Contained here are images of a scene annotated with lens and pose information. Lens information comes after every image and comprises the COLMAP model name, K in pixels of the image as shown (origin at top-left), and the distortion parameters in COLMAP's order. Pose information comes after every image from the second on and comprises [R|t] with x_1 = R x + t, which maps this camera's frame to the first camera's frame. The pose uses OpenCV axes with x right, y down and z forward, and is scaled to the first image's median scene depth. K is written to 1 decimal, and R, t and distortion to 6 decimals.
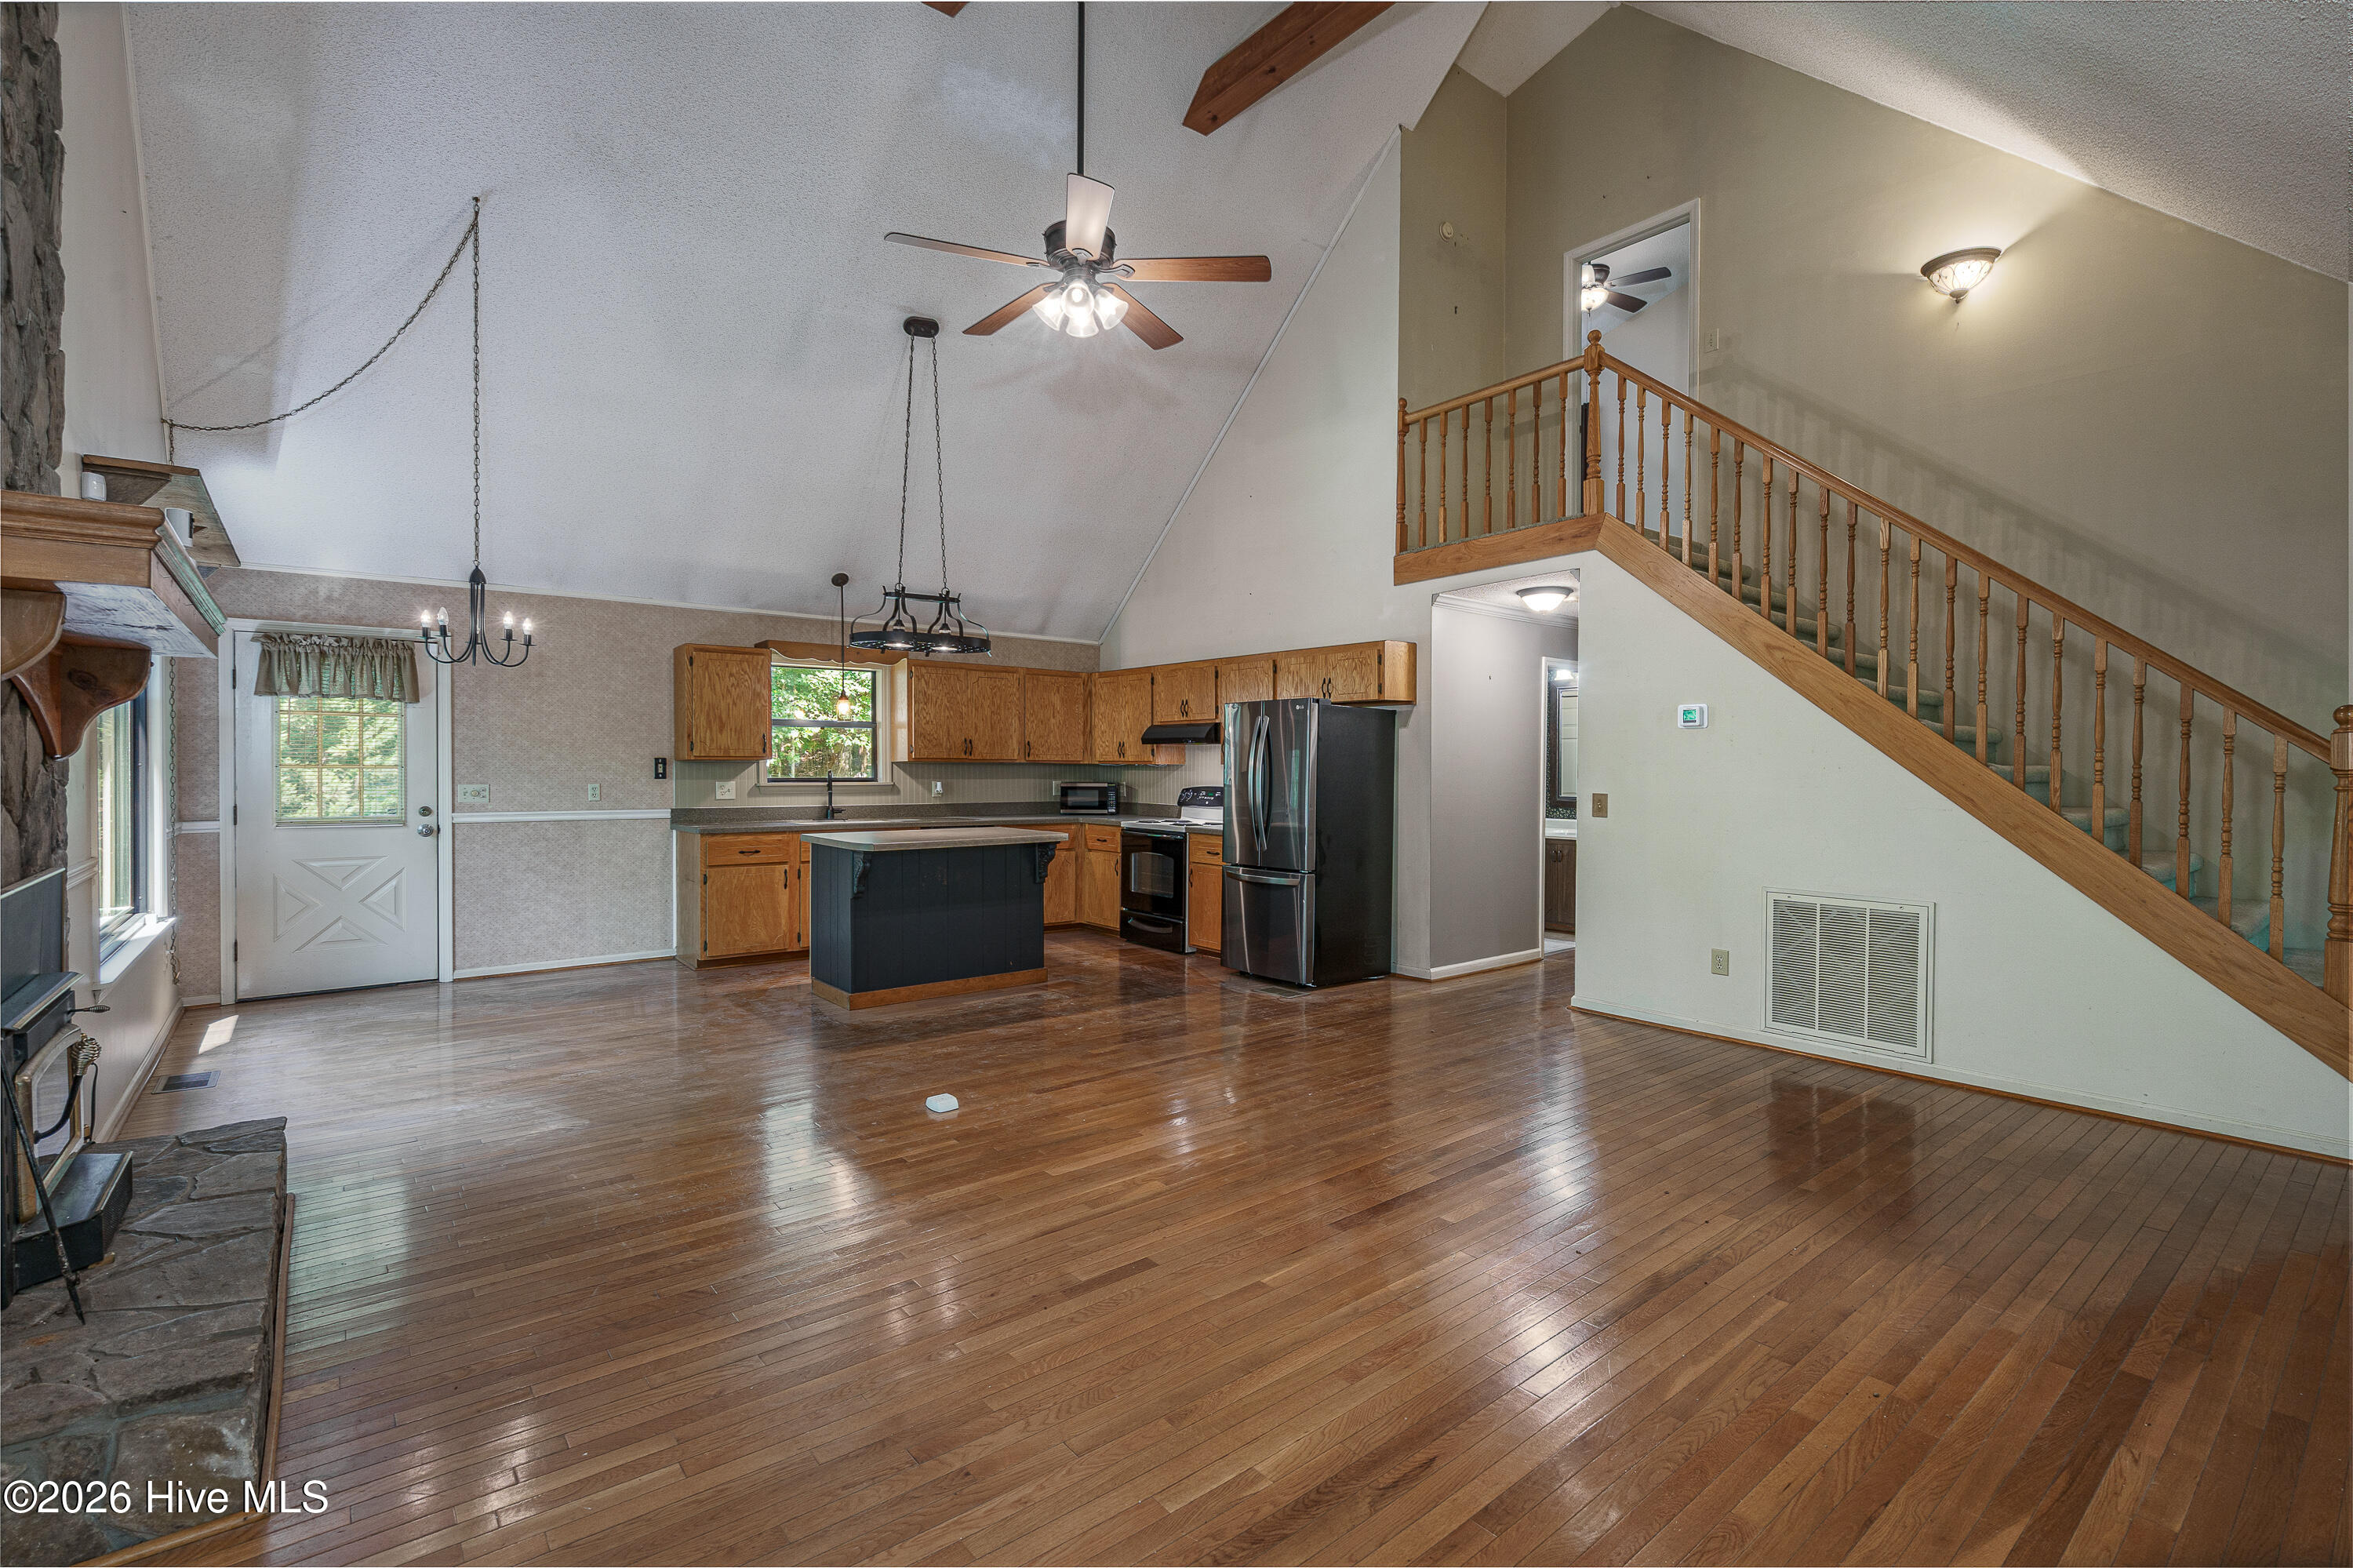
lens RADIAL K [[1072.4, 0, 1157.0], [0, 1072.4, 776.7], [0, 0, 1]] dist [-0.007267, 0.001435]
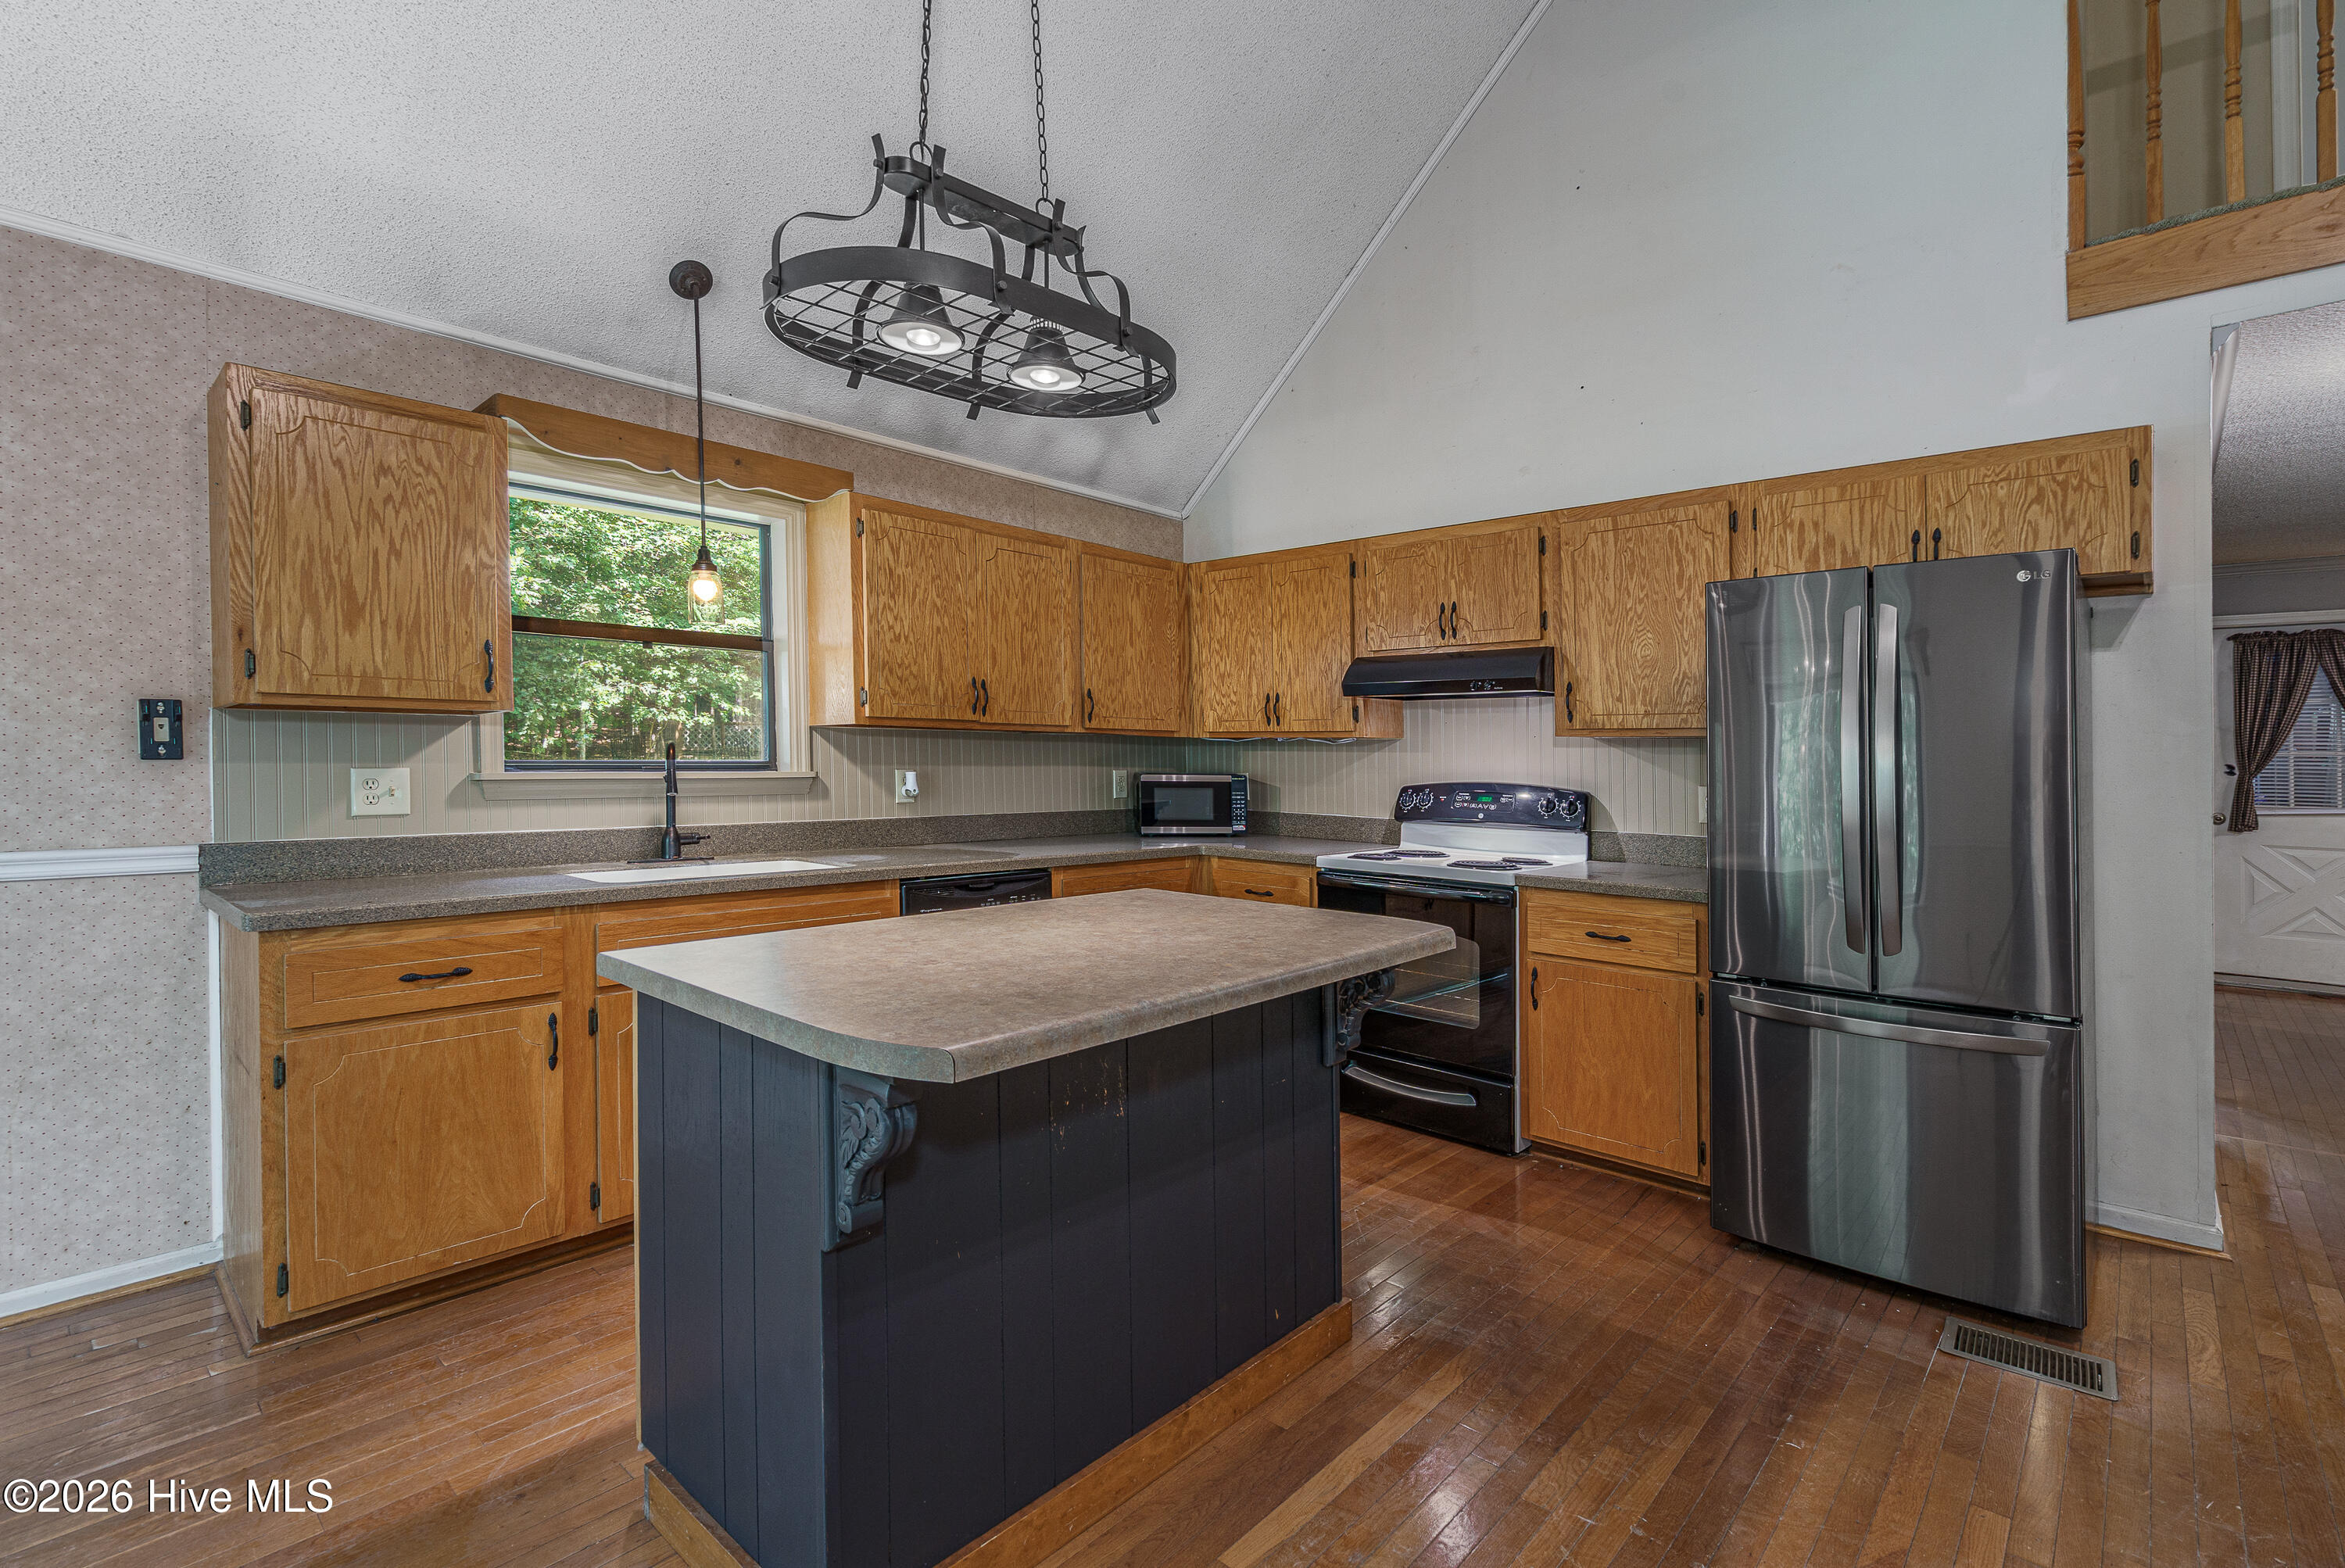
lens RADIAL K [[1068.7, 0, 1171.9], [0, 1068.7, 796.5], [0, 0, 1]] dist [-0.007267, 0.001435]
pose [[0.985169, -0.000506, 0.171587, -0.220852], [-0.004215, 0.999622, 0.027151, 0.003425], [-0.171536, -0.027472, 0.984795, 0.667344]]
